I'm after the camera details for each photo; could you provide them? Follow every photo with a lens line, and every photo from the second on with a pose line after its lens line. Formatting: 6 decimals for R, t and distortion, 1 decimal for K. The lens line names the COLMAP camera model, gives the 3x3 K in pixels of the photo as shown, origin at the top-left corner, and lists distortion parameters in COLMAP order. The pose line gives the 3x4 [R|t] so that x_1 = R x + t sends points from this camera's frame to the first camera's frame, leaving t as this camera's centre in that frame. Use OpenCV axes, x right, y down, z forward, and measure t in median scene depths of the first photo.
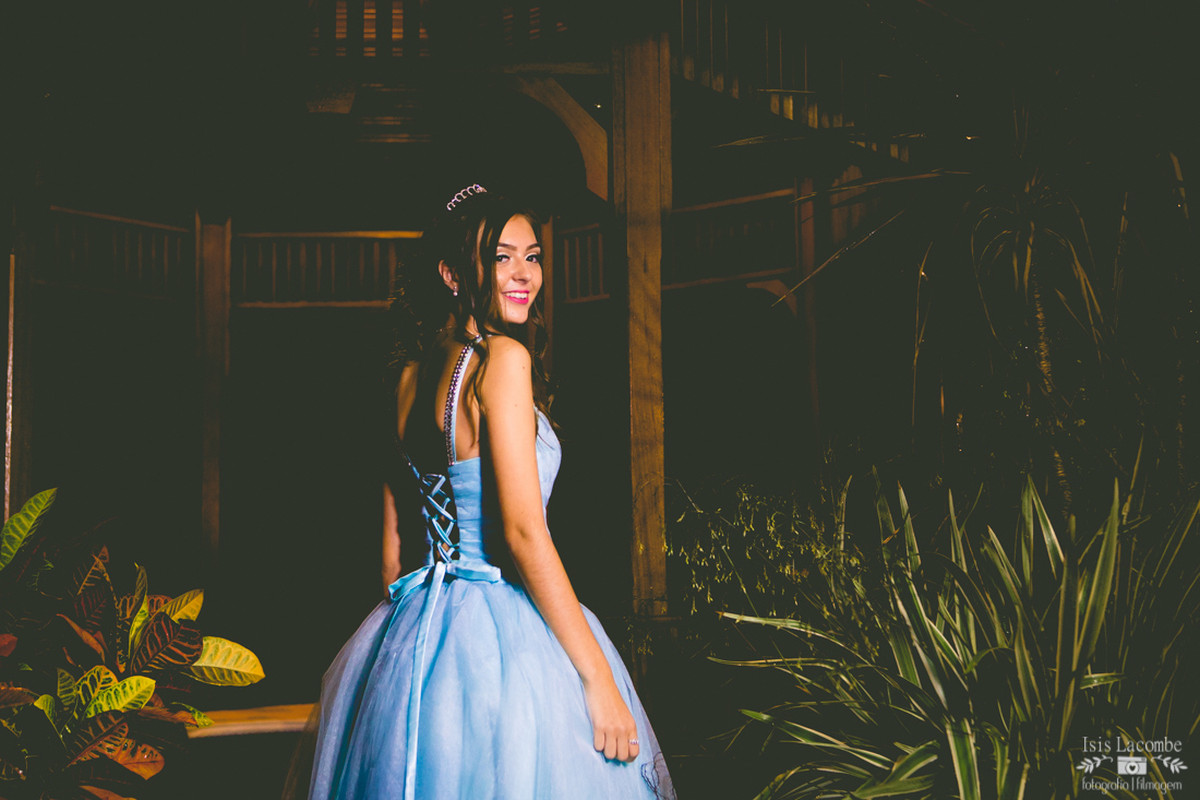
lens RADIAL K [[1704.2, 0, 602.9], [0, 1704.2, 400.2], [0, 0, 1]] dist [0.125900, 0.000000]
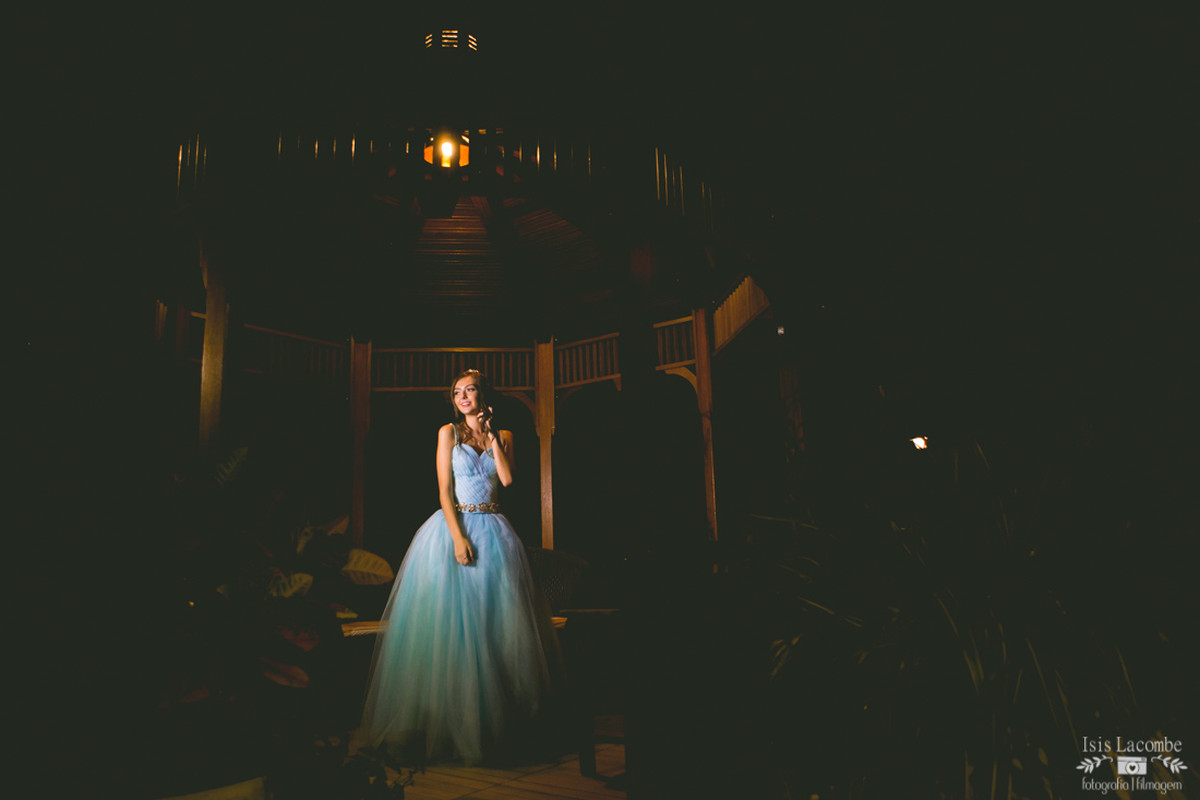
lens RADIAL K [[866.3, 0, 593.9], [0, 866.3, 398.8], [0, 0, 1]] dist [-0.002014, -0.000719]
pose [[0.999183, -0.007279, 0.039756, -0.062334], [0.010457, 0.996714, -0.080321, 0.074315], [-0.039041, 0.080671, 0.995976, 0.285314]]
